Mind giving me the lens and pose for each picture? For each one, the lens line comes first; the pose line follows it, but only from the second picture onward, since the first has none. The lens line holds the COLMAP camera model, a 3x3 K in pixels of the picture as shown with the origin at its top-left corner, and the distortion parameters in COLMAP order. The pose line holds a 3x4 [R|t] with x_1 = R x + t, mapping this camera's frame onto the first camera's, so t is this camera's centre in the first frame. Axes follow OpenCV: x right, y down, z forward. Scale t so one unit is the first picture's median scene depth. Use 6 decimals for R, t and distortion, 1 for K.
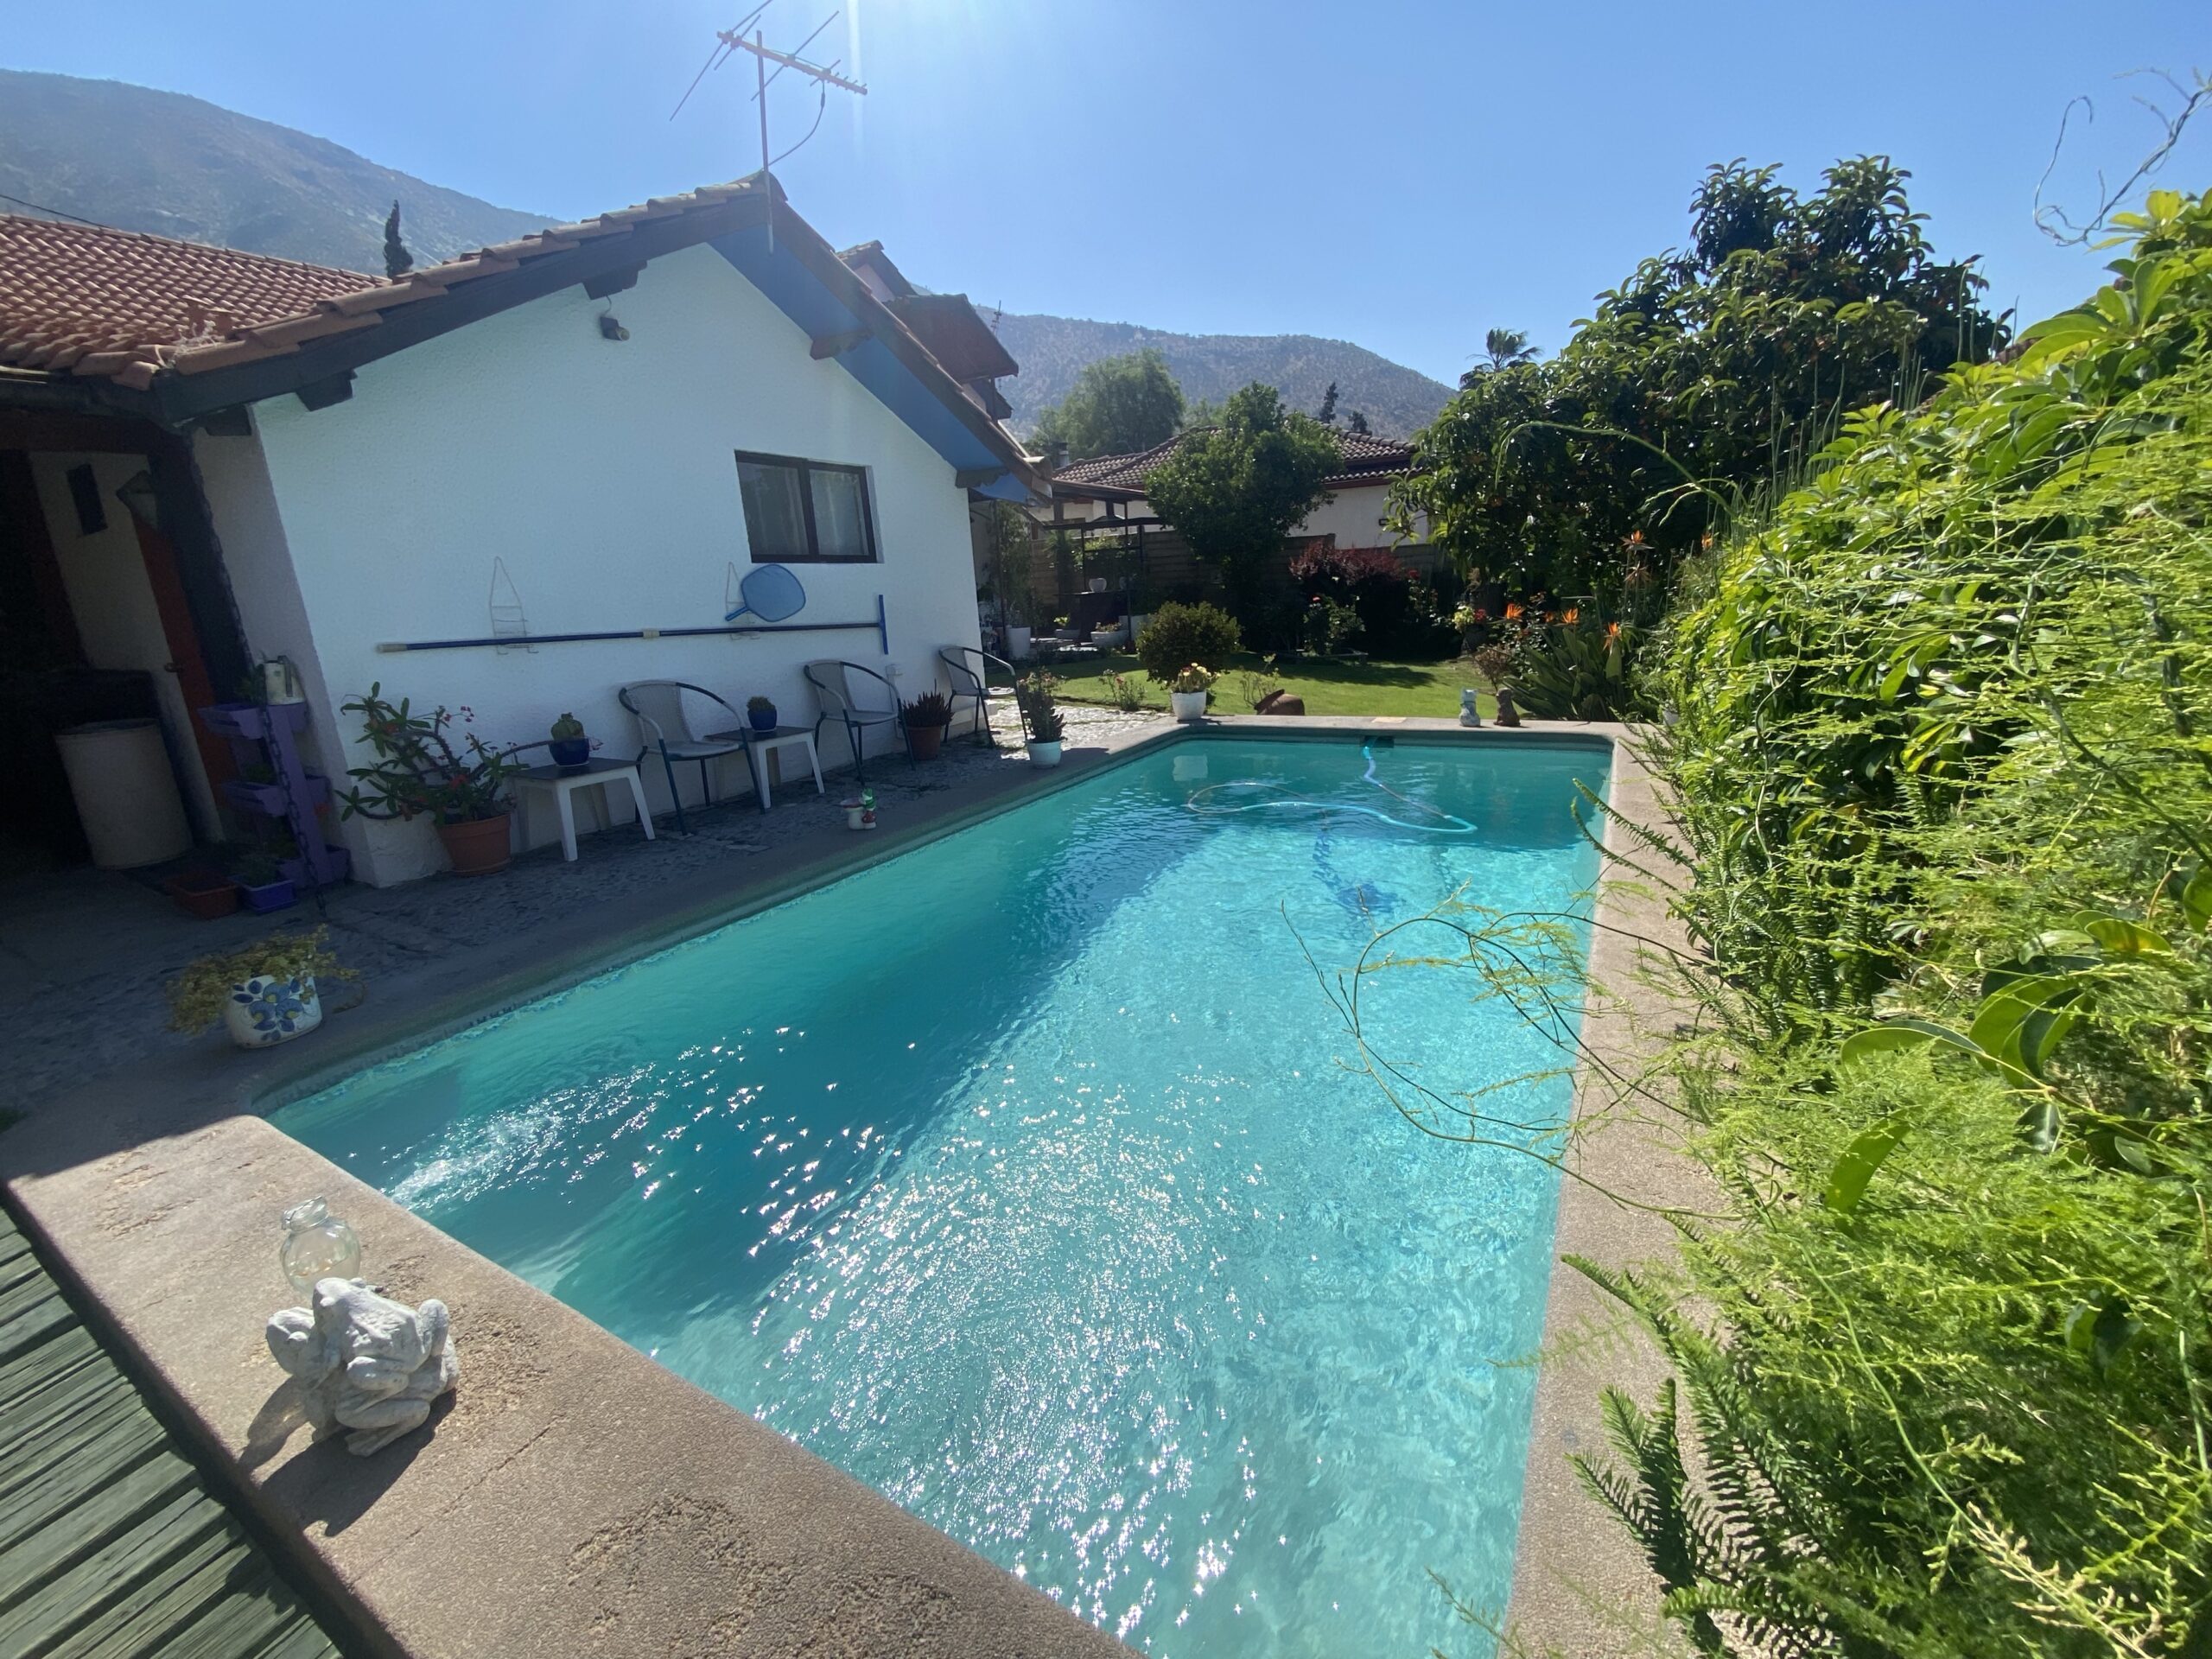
lens RADIAL K [[900.6, 0, 1106.0], [0, 900.6, 829.5], [0, 0, 1]] dist [0.022832, -0.019412]
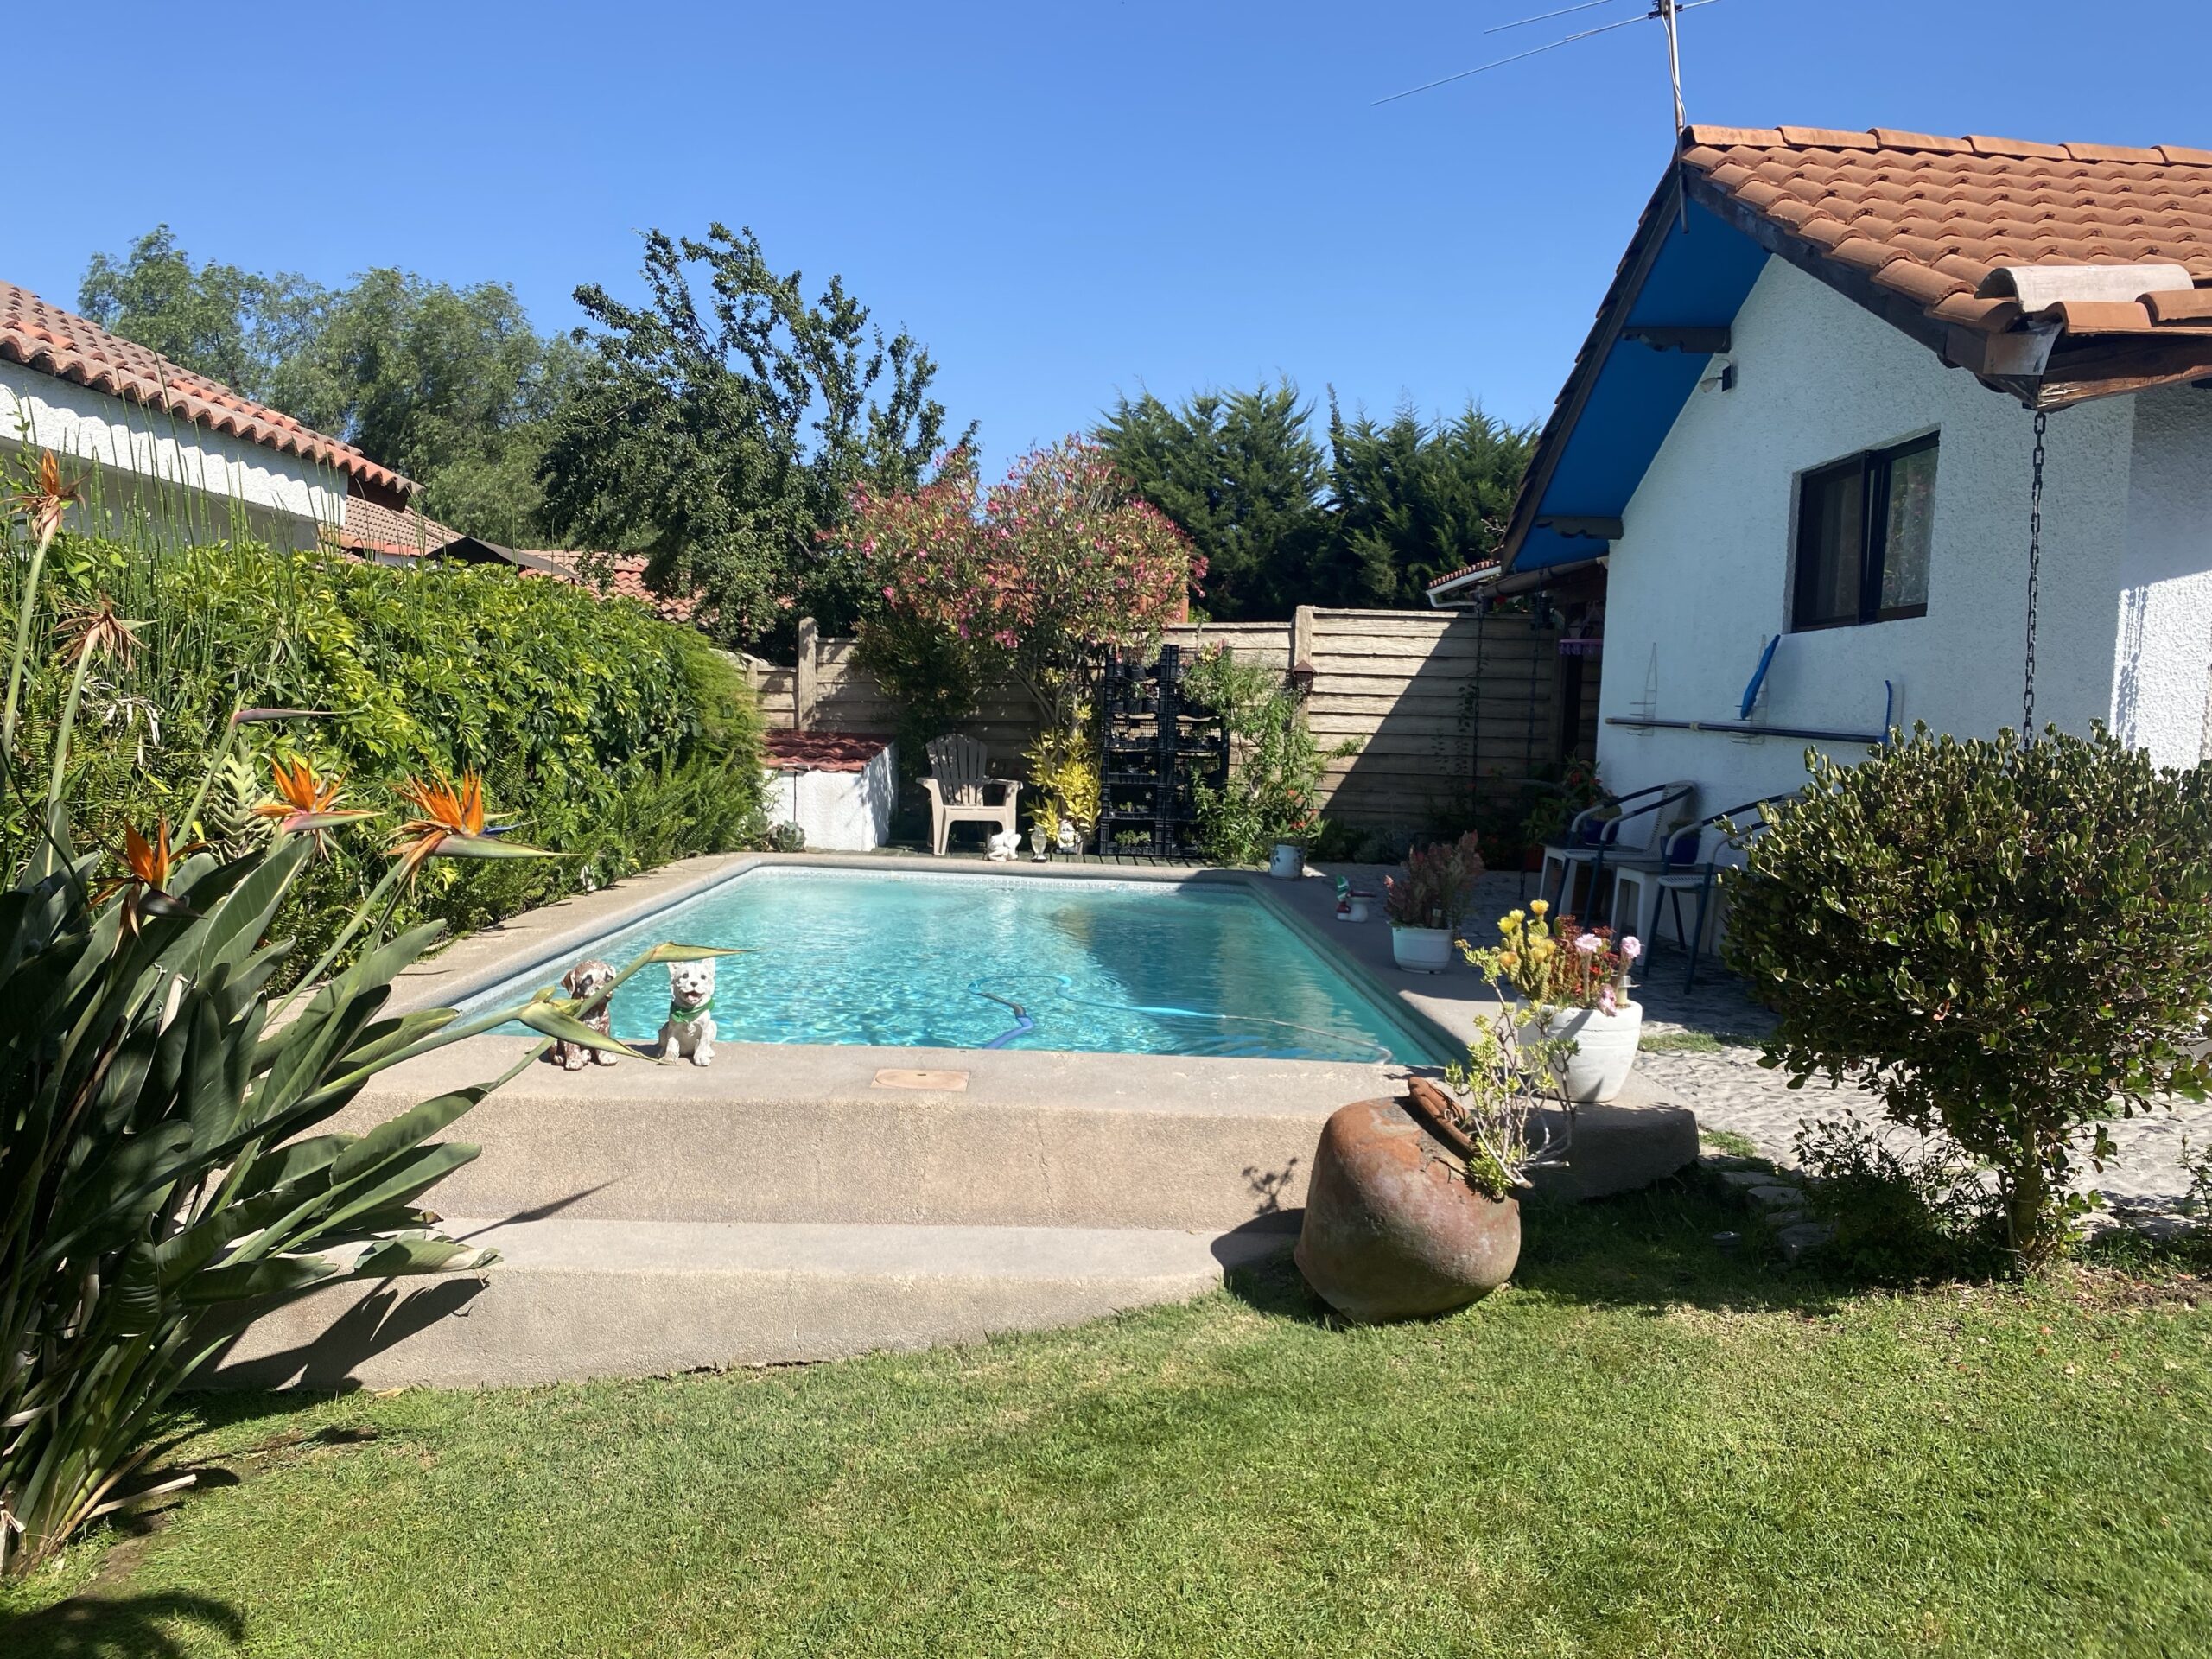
lens RADIAL K [[1667.0, 0, 1107.1], [0, 1667.0, 811.1], [0, 0, 1]] dist [0.088239, -0.117361]
pose [[-0.847385, 0.056304, -0.527985, 0.696042], [-0.120398, 0.948088, 0.294336, -0.483735], [0.517149, 0.312985, -0.796617, 1.795558]]
